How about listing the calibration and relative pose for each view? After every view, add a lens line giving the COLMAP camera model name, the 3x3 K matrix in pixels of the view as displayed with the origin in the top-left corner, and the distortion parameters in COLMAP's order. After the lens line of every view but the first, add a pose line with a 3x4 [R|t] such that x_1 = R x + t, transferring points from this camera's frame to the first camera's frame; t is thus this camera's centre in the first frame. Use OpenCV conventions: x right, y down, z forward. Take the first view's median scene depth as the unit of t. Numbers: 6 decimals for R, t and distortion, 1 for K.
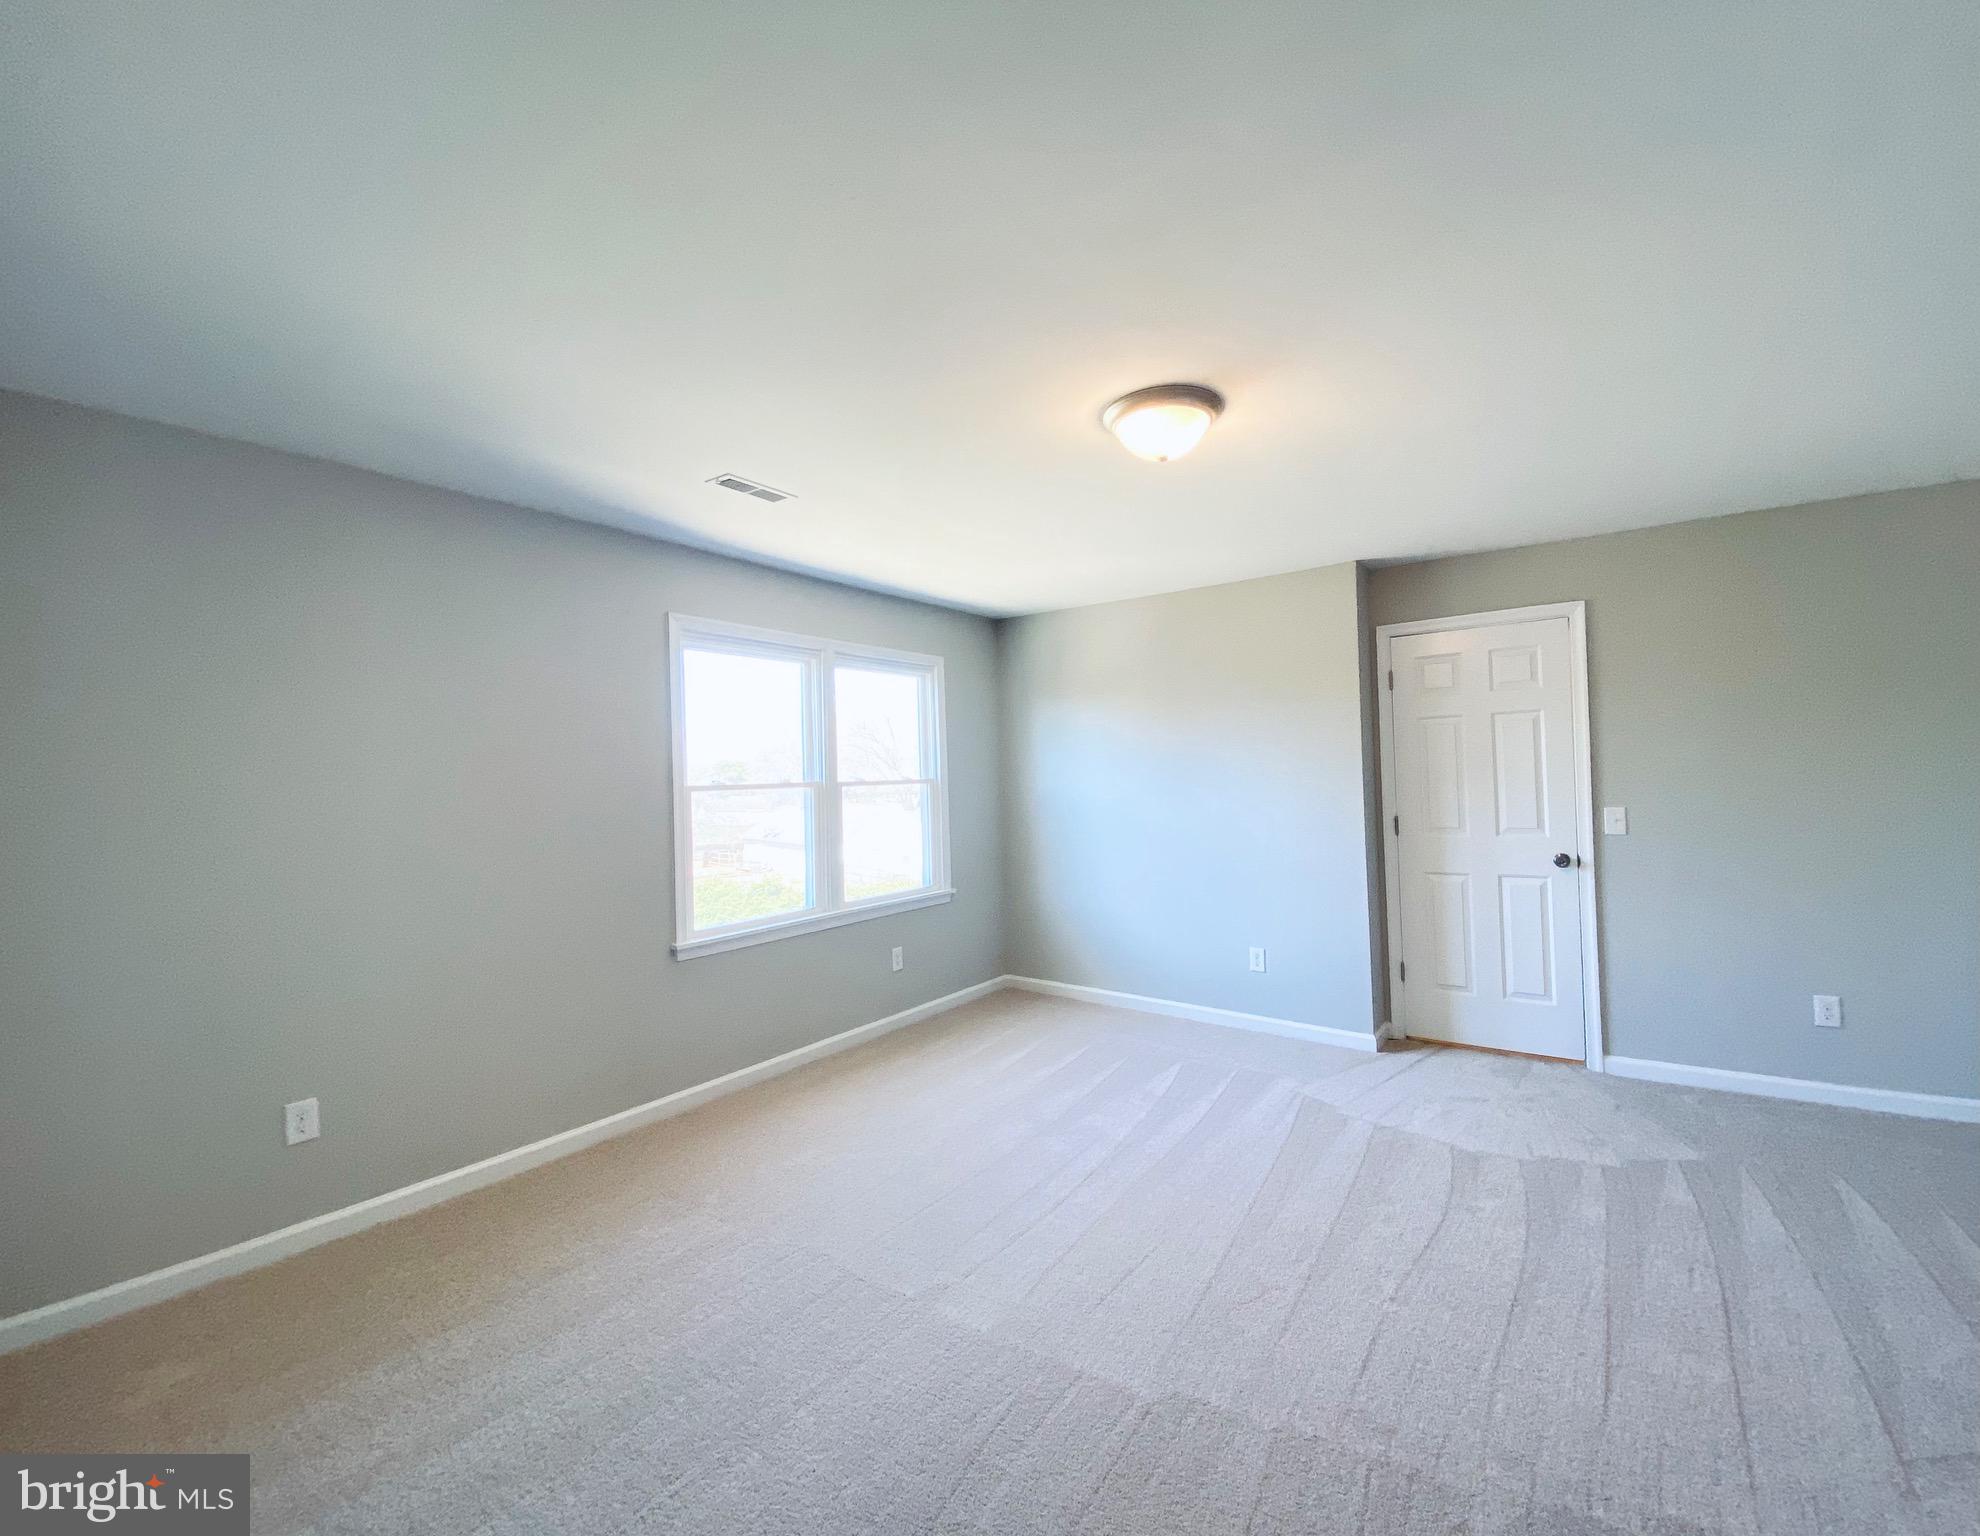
lens RADIAL K [[791.5, 0, 996.7], [0, 791.5, 776.6], [0, 0, 1]] dist [-0.008092, -0.000150]
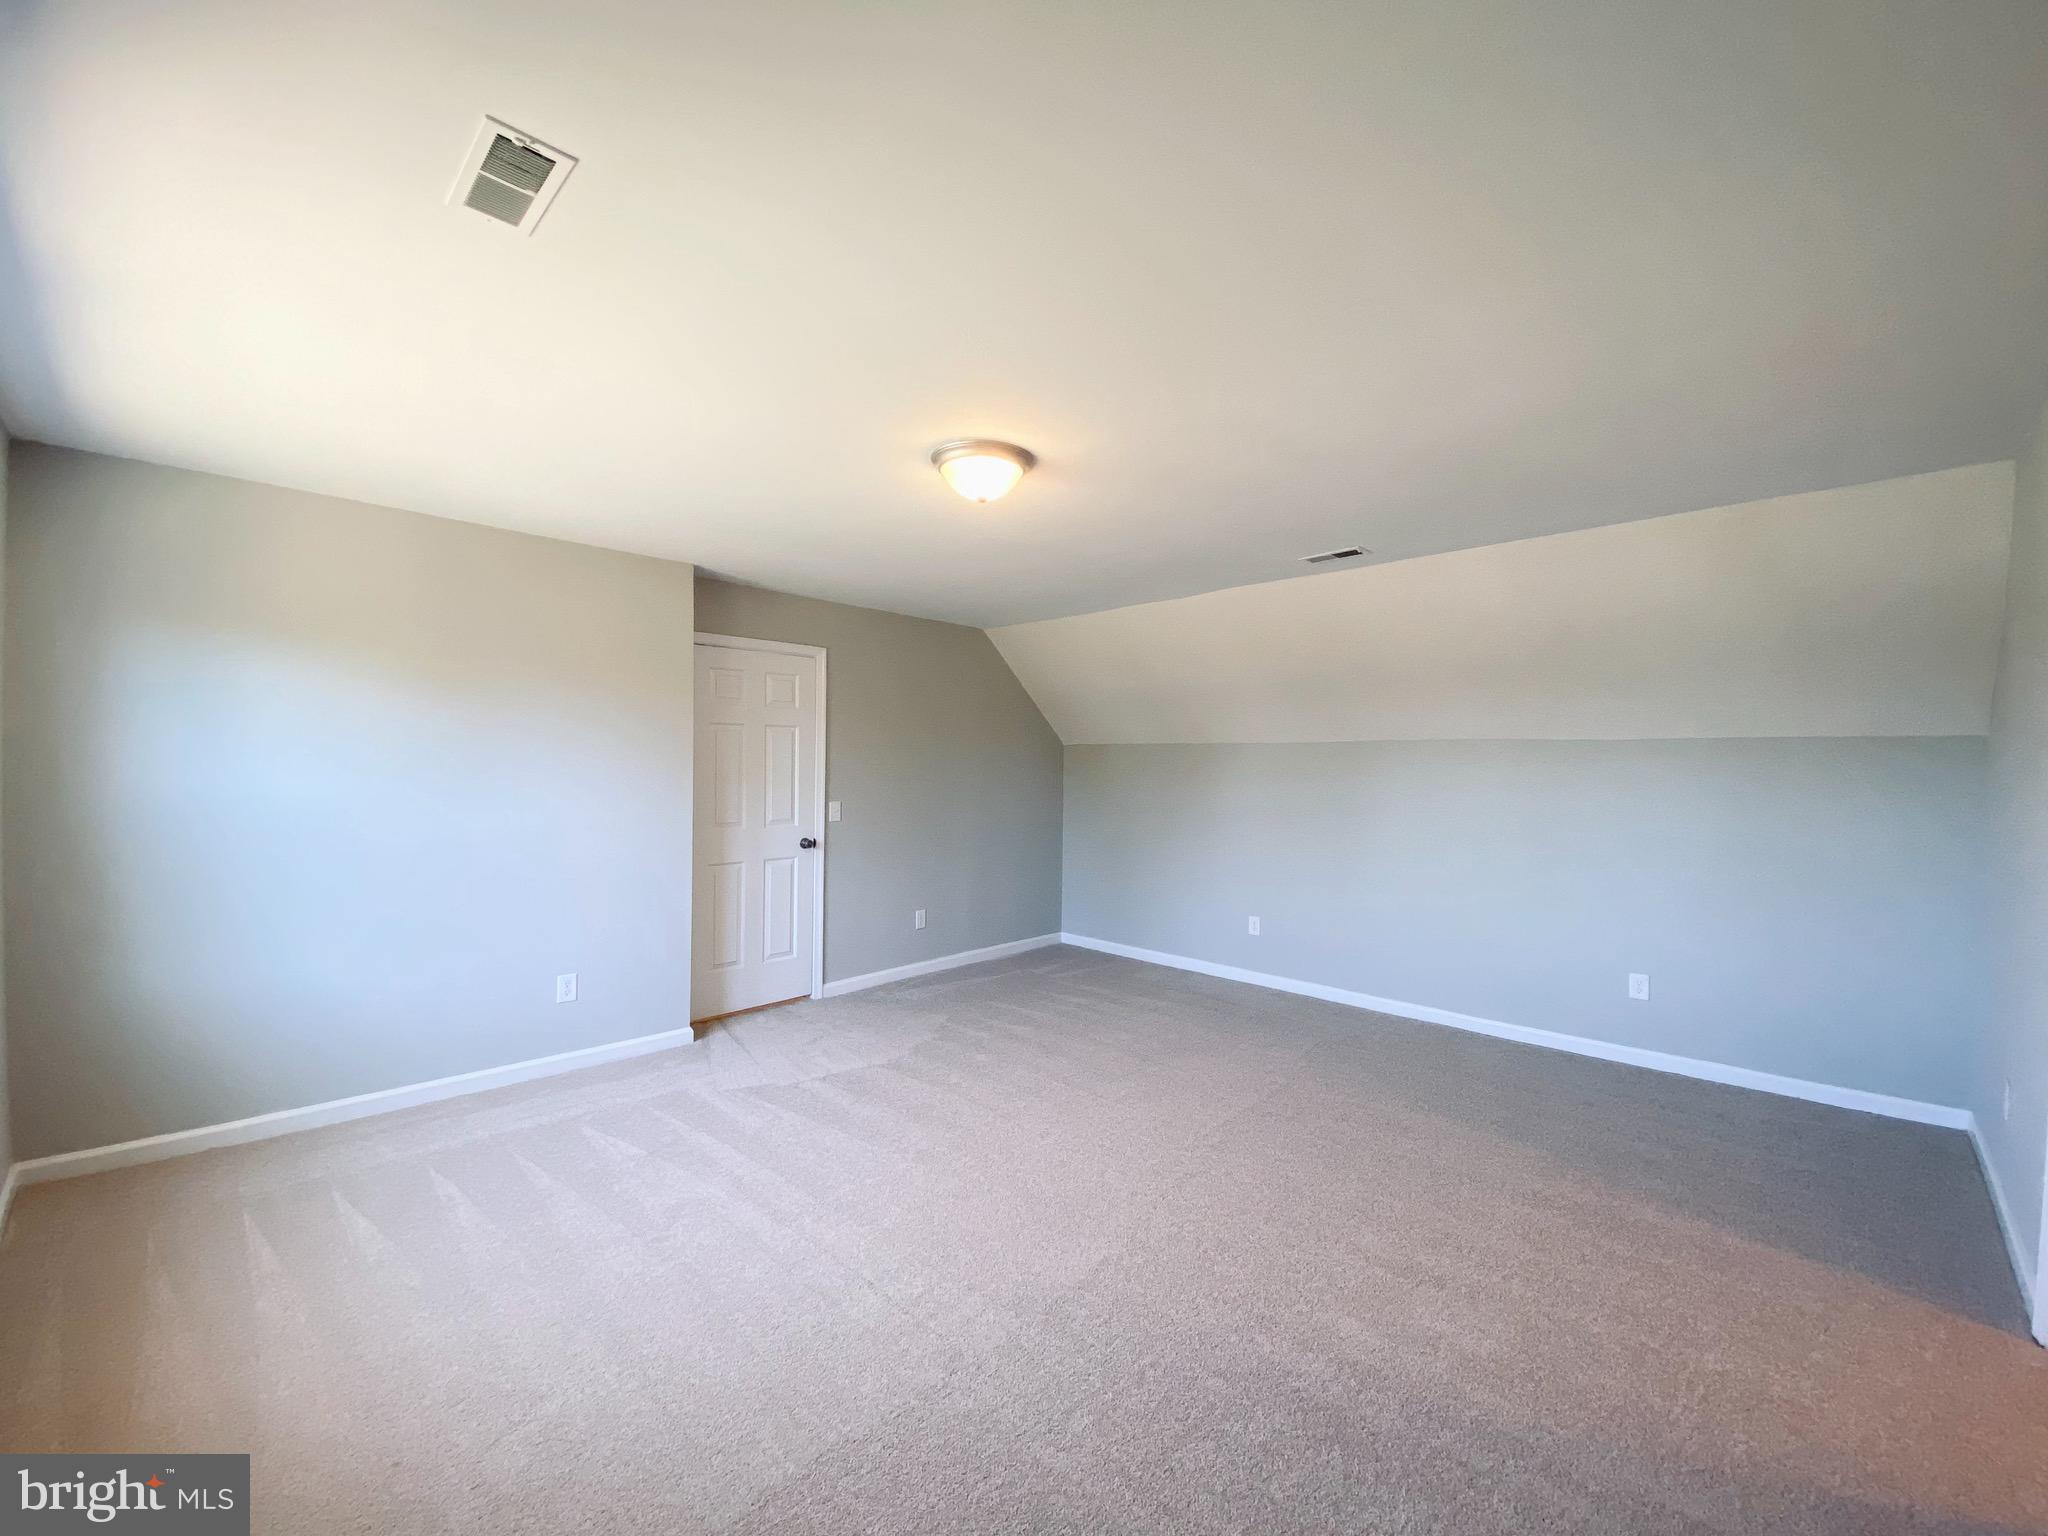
lens RADIAL K [[815.3, 0, 1029.5], [0, 815.3, 769.0], [0, 0, 1]] dist [0.005315, -0.013720]
pose [[0.132464, 0.022201, 0.990939, -0.576863], [-0.017897, 0.999640, -0.020003, 0.004014], [-0.991026, -0.015086, 0.132814, 0.462344]]
